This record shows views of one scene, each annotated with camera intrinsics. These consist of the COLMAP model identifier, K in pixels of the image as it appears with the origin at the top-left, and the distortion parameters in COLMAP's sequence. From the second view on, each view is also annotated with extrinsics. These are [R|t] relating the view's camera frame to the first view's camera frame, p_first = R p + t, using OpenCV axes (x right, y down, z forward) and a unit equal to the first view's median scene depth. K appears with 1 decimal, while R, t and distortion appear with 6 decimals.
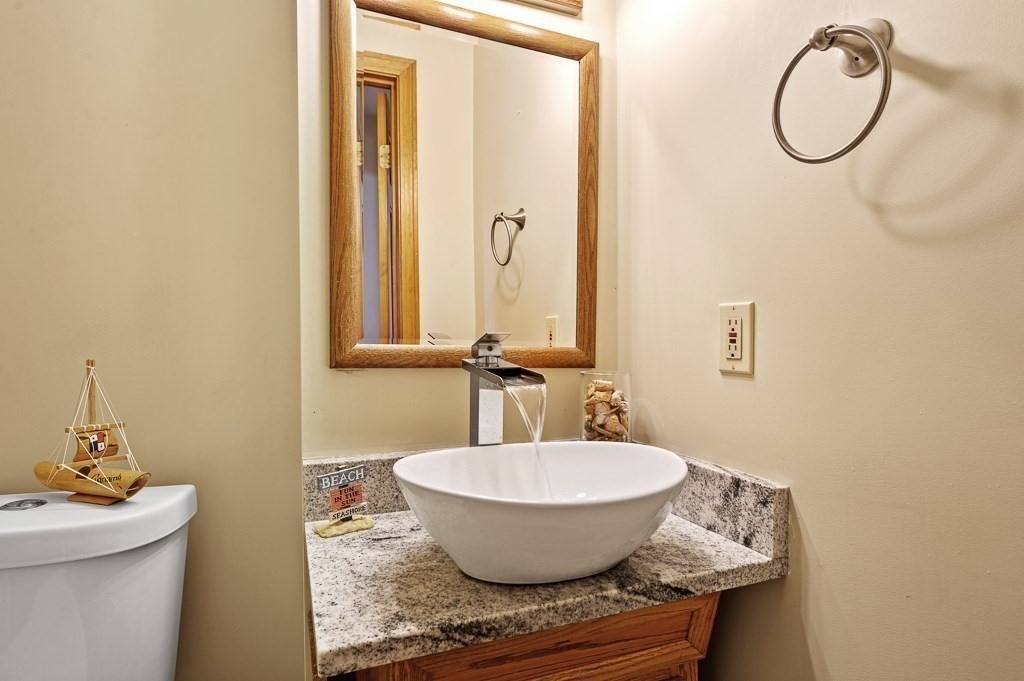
lens RADIAL K [[547.6, 0, 518.5], [0, 547.6, 362.4], [0, 0, 1]] dist [-0.002397, -0.000879]
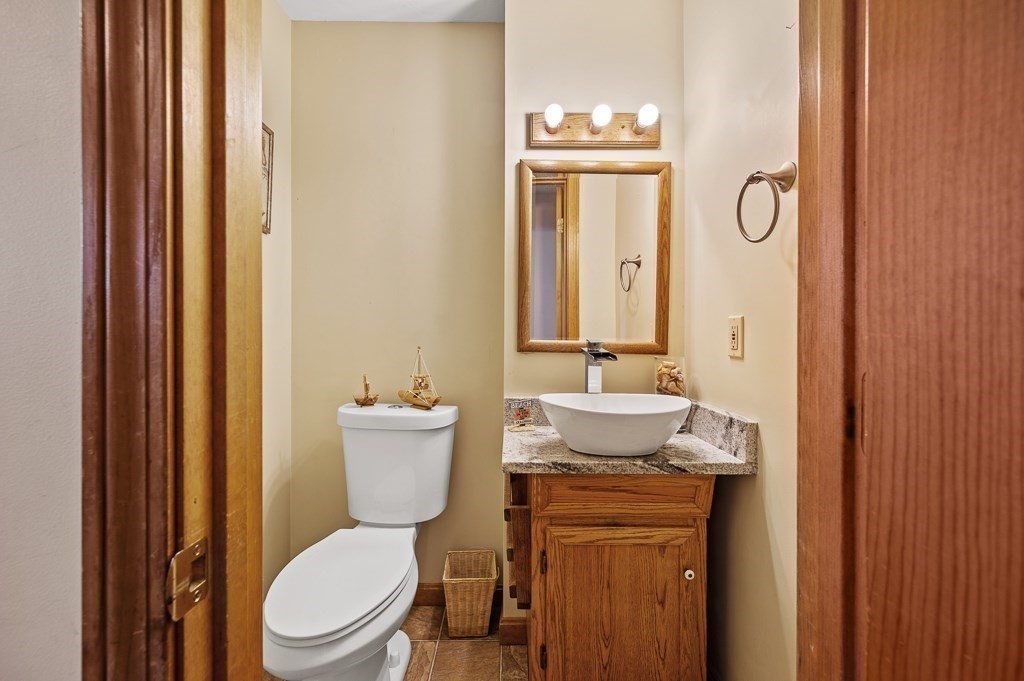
lens RADIAL K [[415.2, 0, 512.8], [0, 415.2, 343.2], [0, 0, 1]] dist [0.001616, 0.000064]
pose [[0.923821, 0.004774, -0.382795, 0.250956], [-0.015464, 0.999571, -0.024855, 0.018429], [0.382513, 0.028881, 0.923499, -0.468793]]
